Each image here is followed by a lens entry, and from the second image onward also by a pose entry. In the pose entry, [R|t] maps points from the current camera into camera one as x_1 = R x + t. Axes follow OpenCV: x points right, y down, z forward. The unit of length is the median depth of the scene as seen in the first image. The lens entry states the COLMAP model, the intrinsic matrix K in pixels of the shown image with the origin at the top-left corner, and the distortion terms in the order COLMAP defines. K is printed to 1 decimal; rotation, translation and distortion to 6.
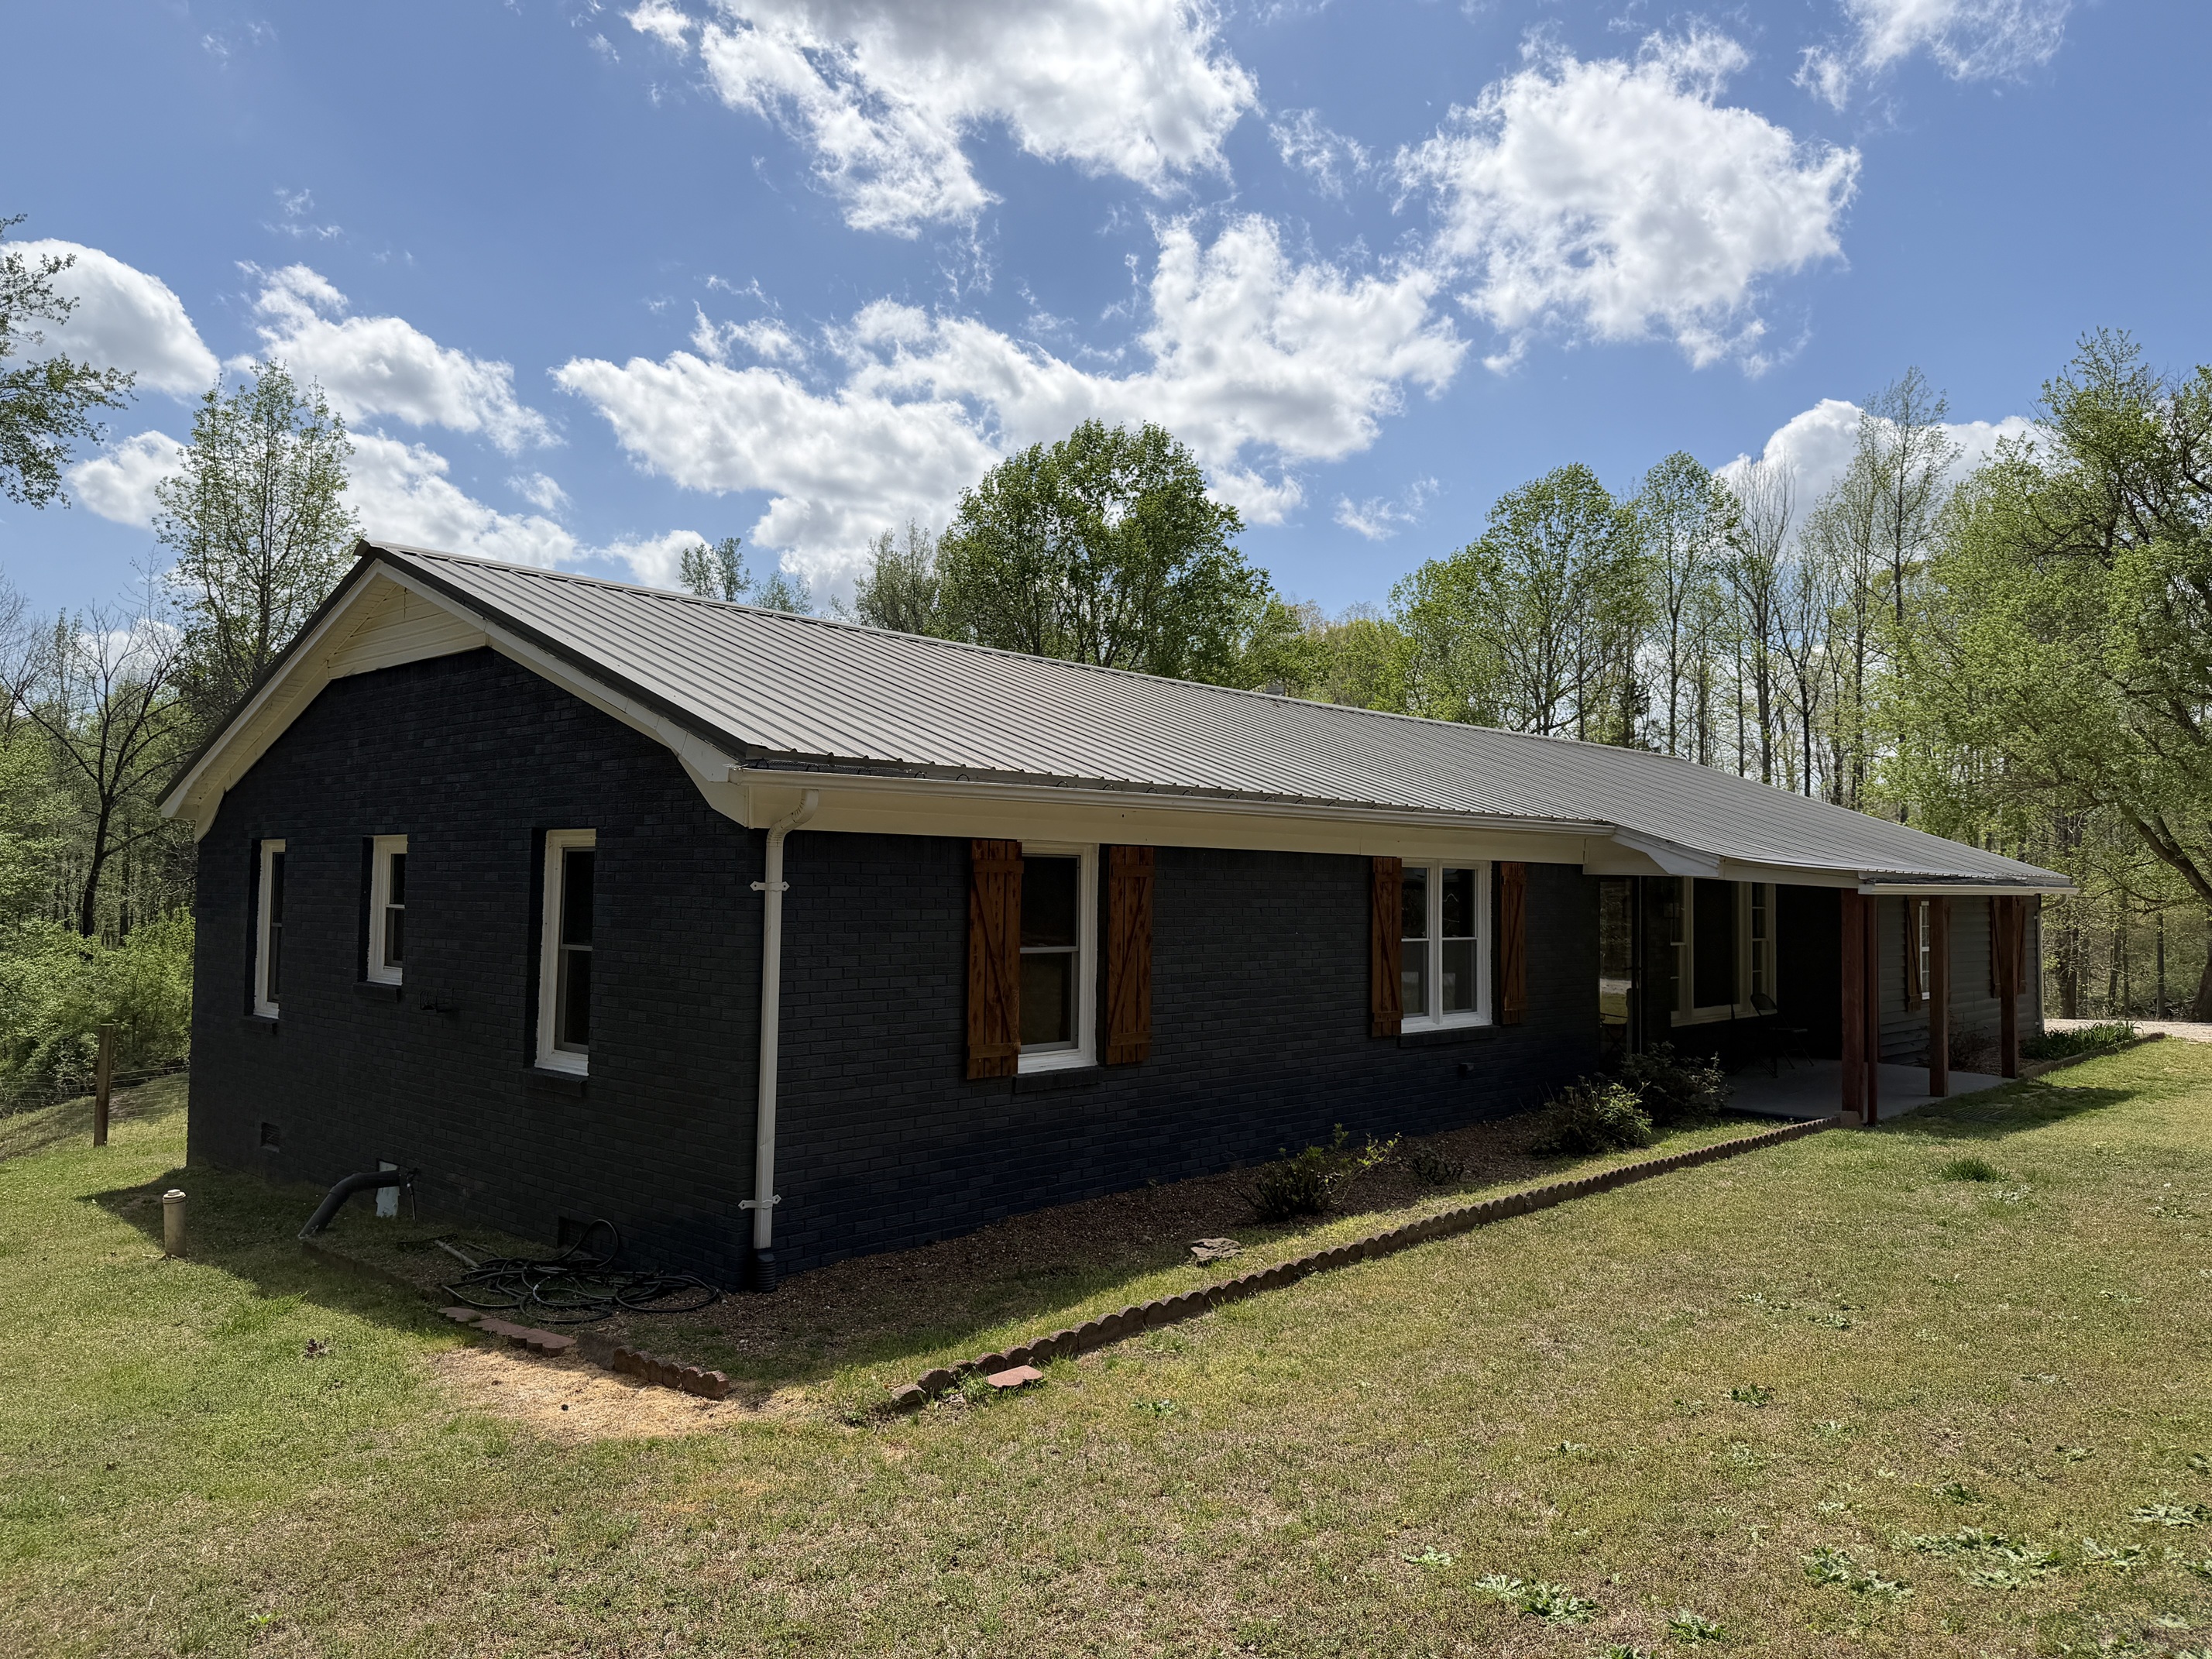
lens RADIAL K [[1535.1, 0, 1105.0], [0, 1535.1, 825.2], [0, 0, 1]] dist [0.100135, -0.155563]
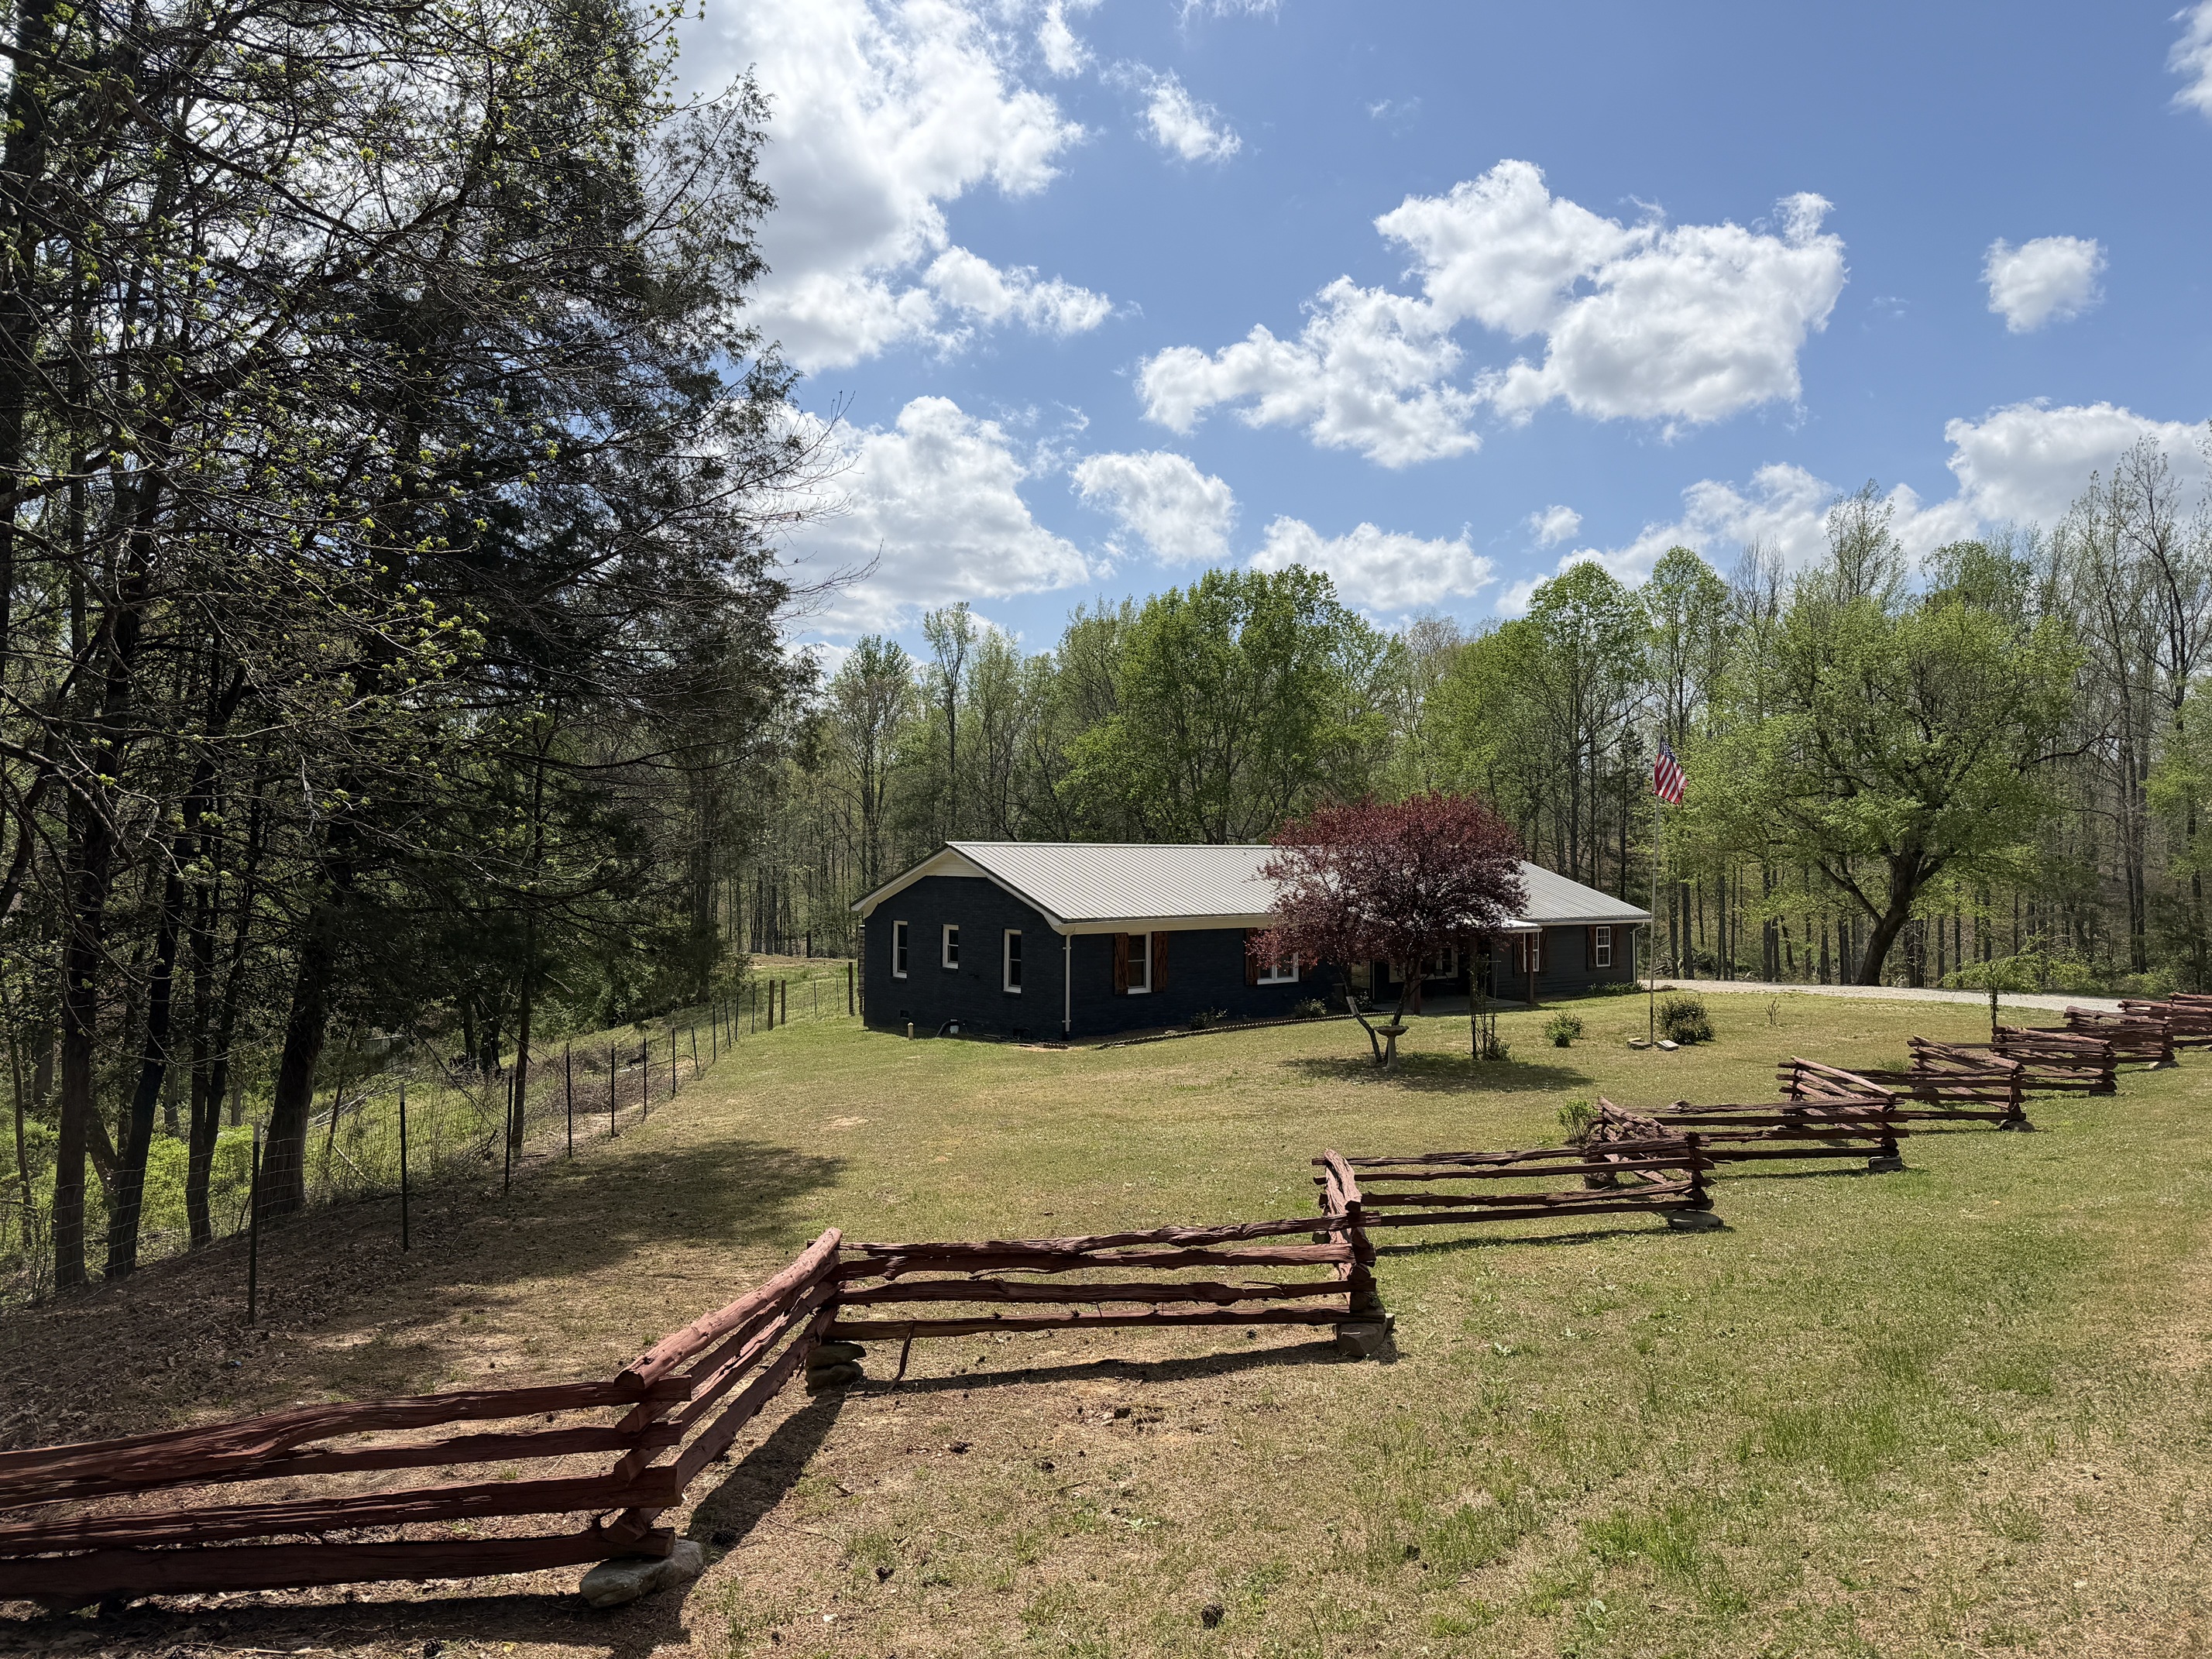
lens RADIAL K [[1535.1, 0, 1105.0], [0, 1535.1, 825.2], [0, 0, 1]] dist [0.100135, -0.155563]
pose [[0.992350, -0.007778, -0.123210, 0.301323], [0.011318, 0.999542, 0.028059, -0.305209], [0.122935, -0.029239, 0.991984, -2.328420]]
